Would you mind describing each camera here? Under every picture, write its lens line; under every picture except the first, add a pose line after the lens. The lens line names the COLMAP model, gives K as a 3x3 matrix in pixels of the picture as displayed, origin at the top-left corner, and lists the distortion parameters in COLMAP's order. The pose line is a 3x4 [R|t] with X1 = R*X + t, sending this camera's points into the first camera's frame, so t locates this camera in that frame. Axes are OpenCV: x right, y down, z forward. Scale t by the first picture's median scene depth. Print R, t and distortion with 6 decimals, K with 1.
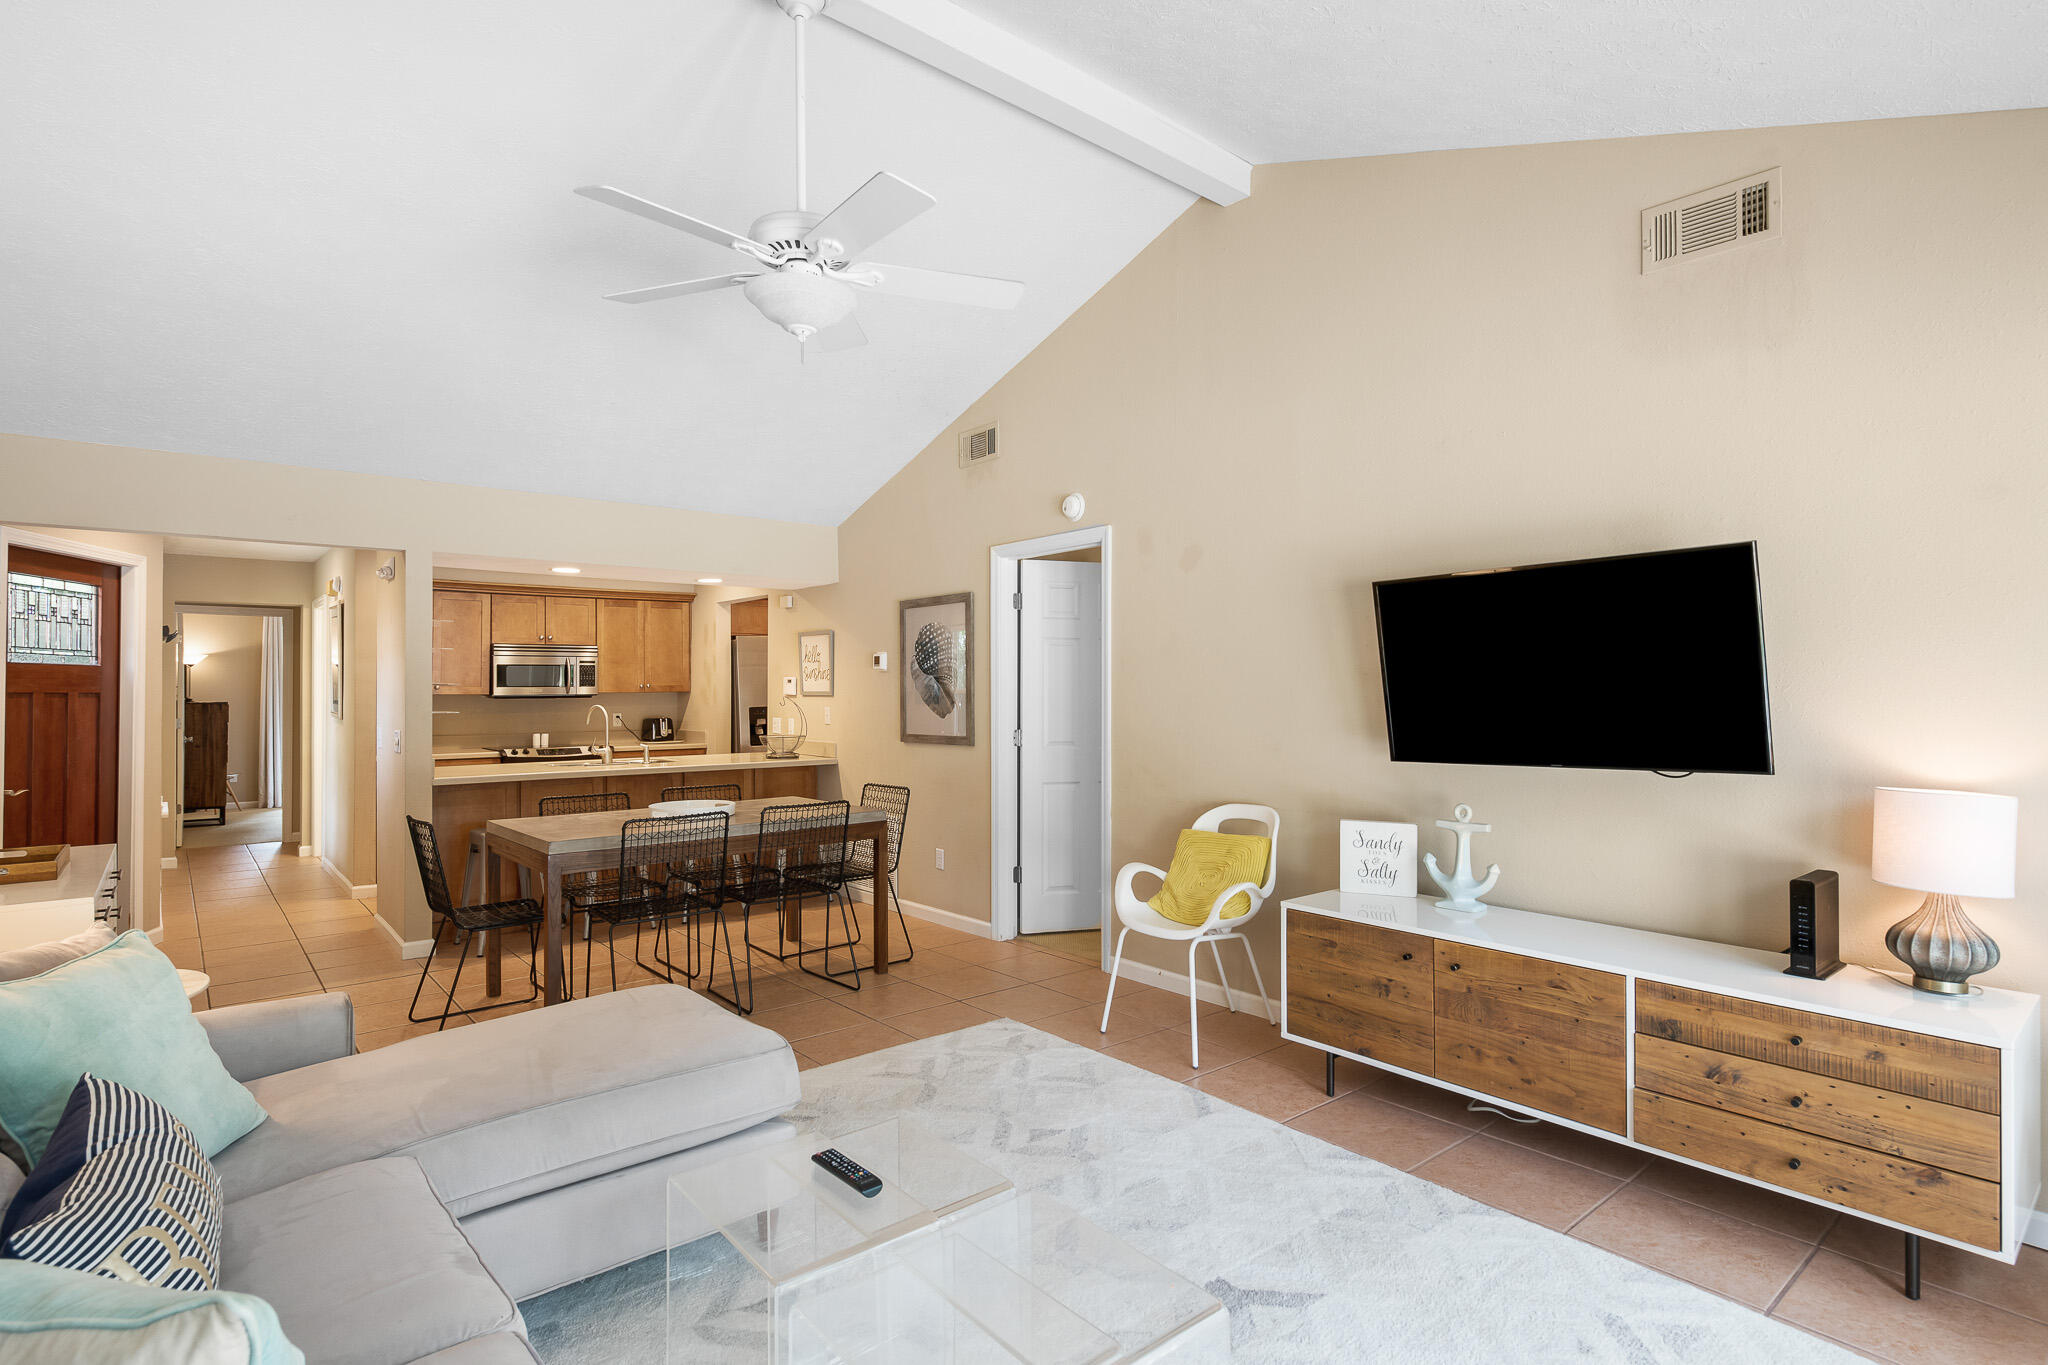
lens RADIAL K [[1019.6, 0, 1024.0], [0, 1019.6, 682.5], [0, 0, 1]] dist [-0.001338, -0.000410]
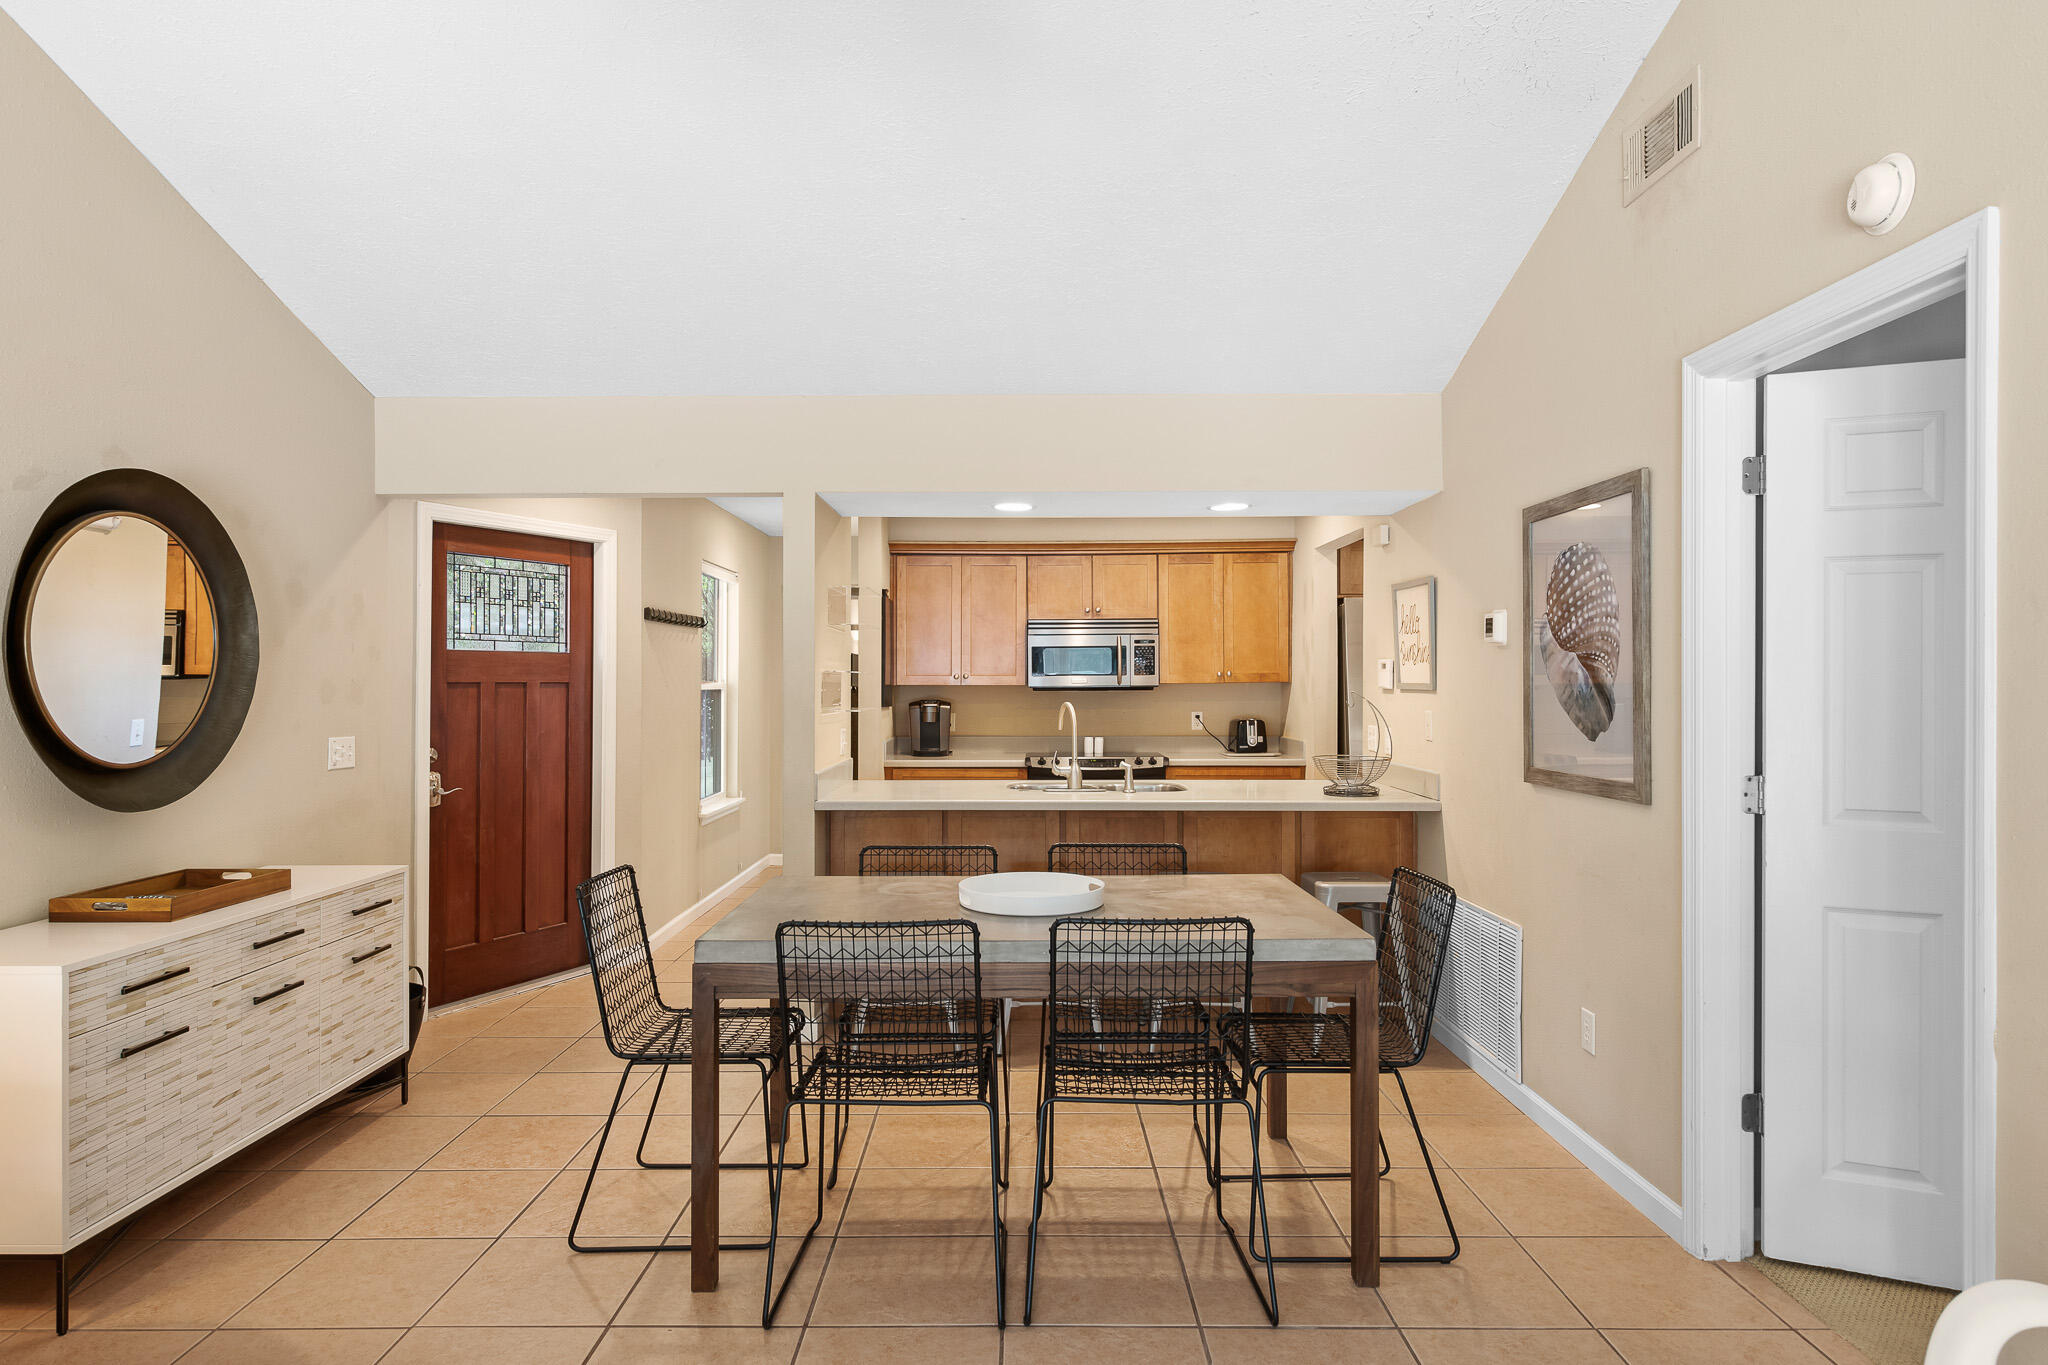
lens RADIAL K [[1185.8, 0, 1020.1], [0, 1185.8, 677.0], [0, 0, 1]] dist [-0.003919, 0.000892]
pose [[0.762404, 0.000238, -0.647101, 0.077670], [0.003903, 0.999980, 0.004966, 0.001120], [0.647090, -0.006311, 0.762388, 0.405907]]
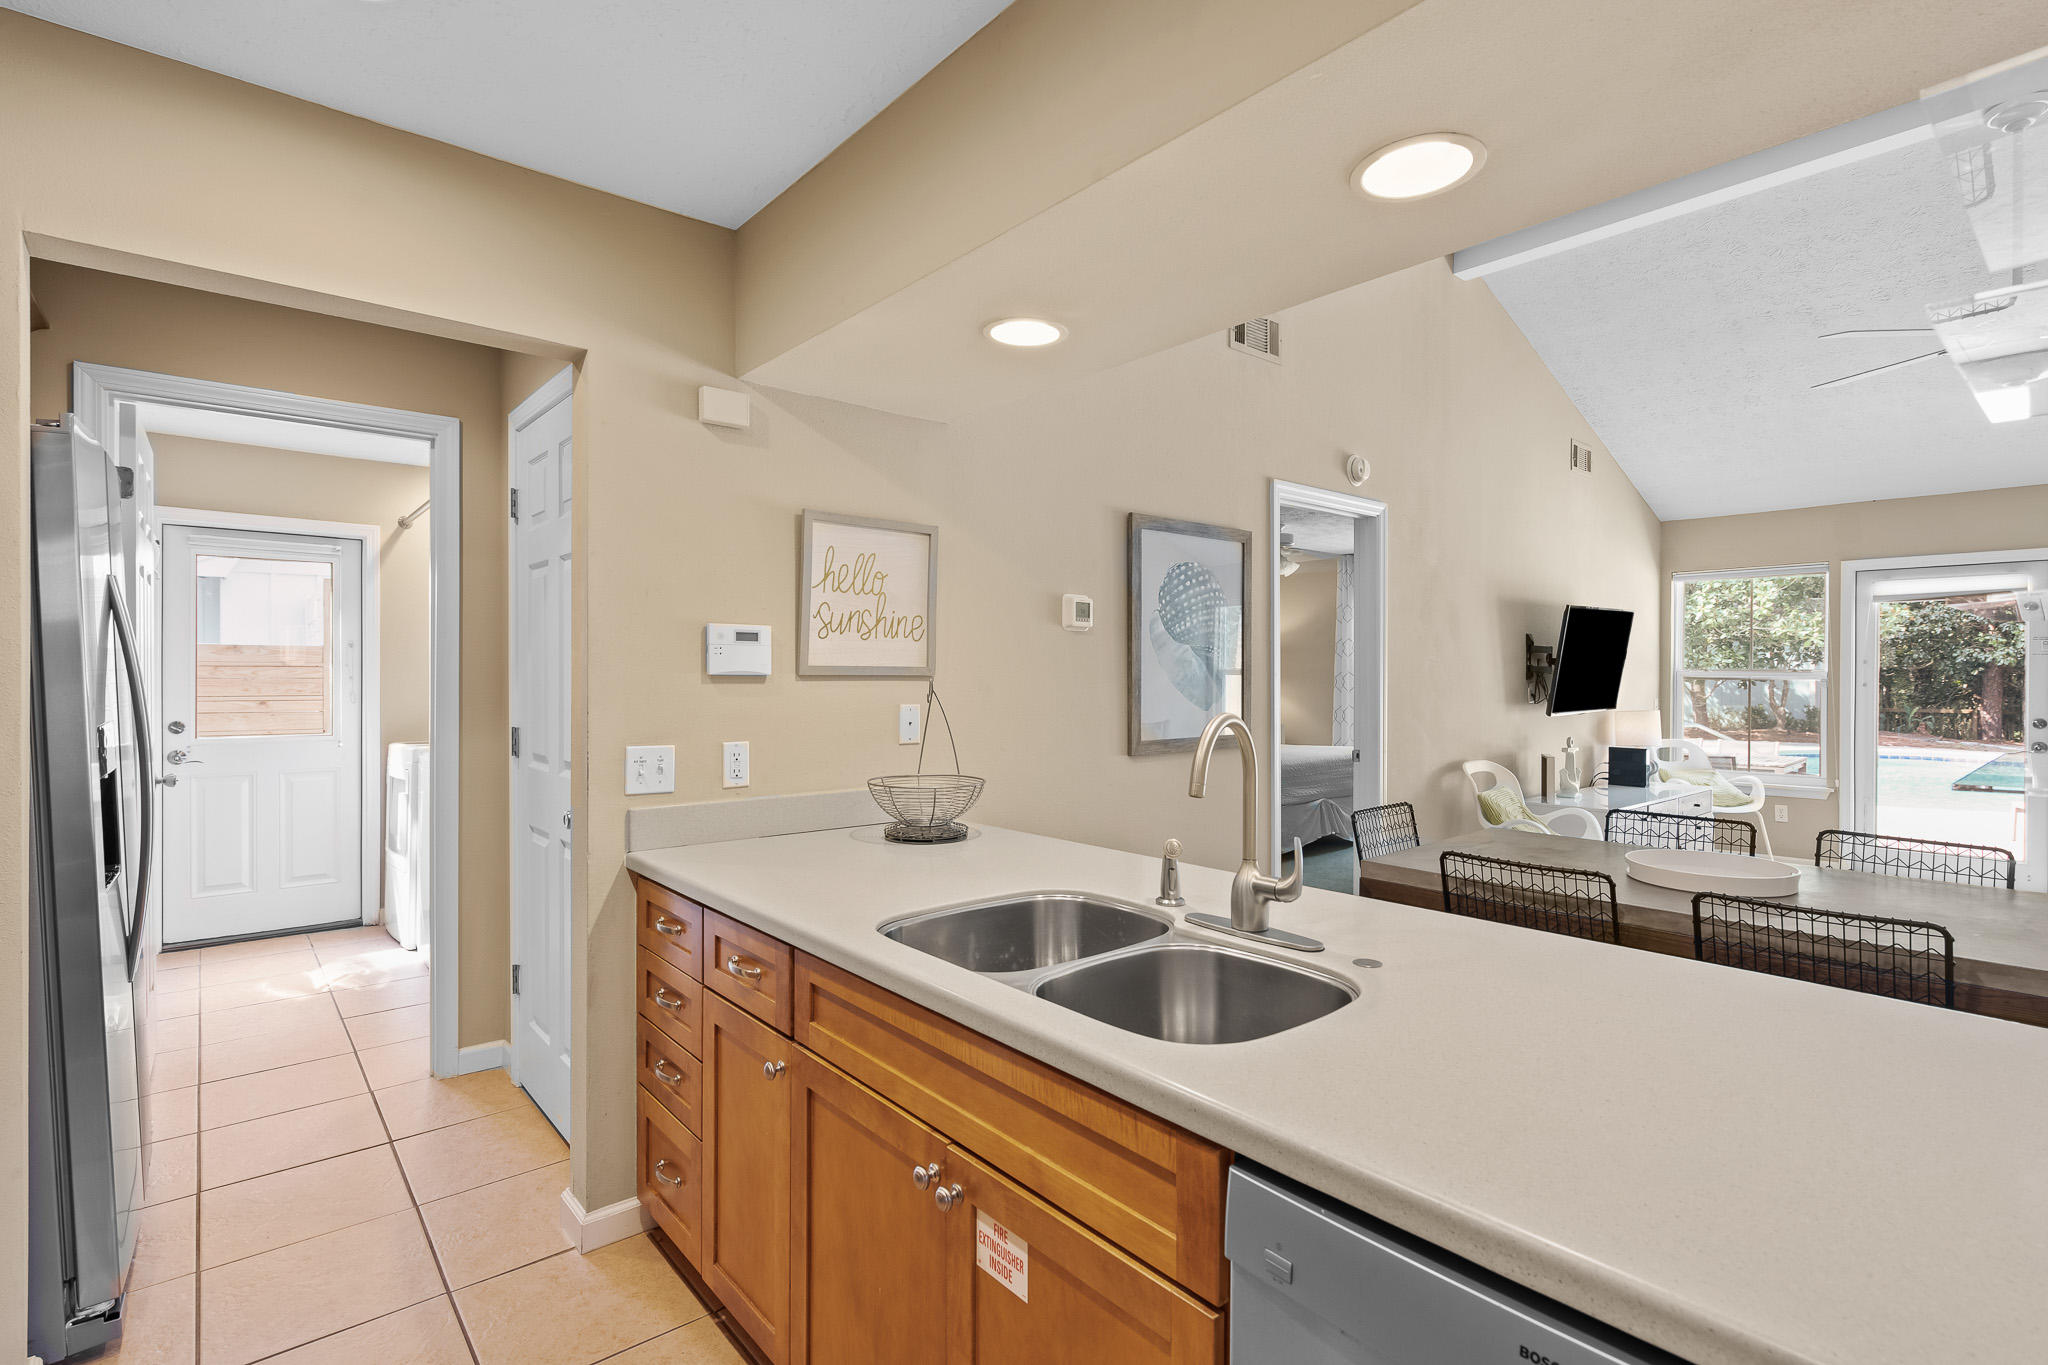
lens RADIAL K [[959.4, 0, 1018.9], [0, 959.4, 674.5], [0, 0, 1]] dist [-0.002956, -0.000897]
pose [[-0.003548, 0.001646, 0.999992, -0.712086], [-0.011918, 0.999928, -0.001688, 0.014395], [-0.999923, -0.011924, -0.003528, 1.143355]]
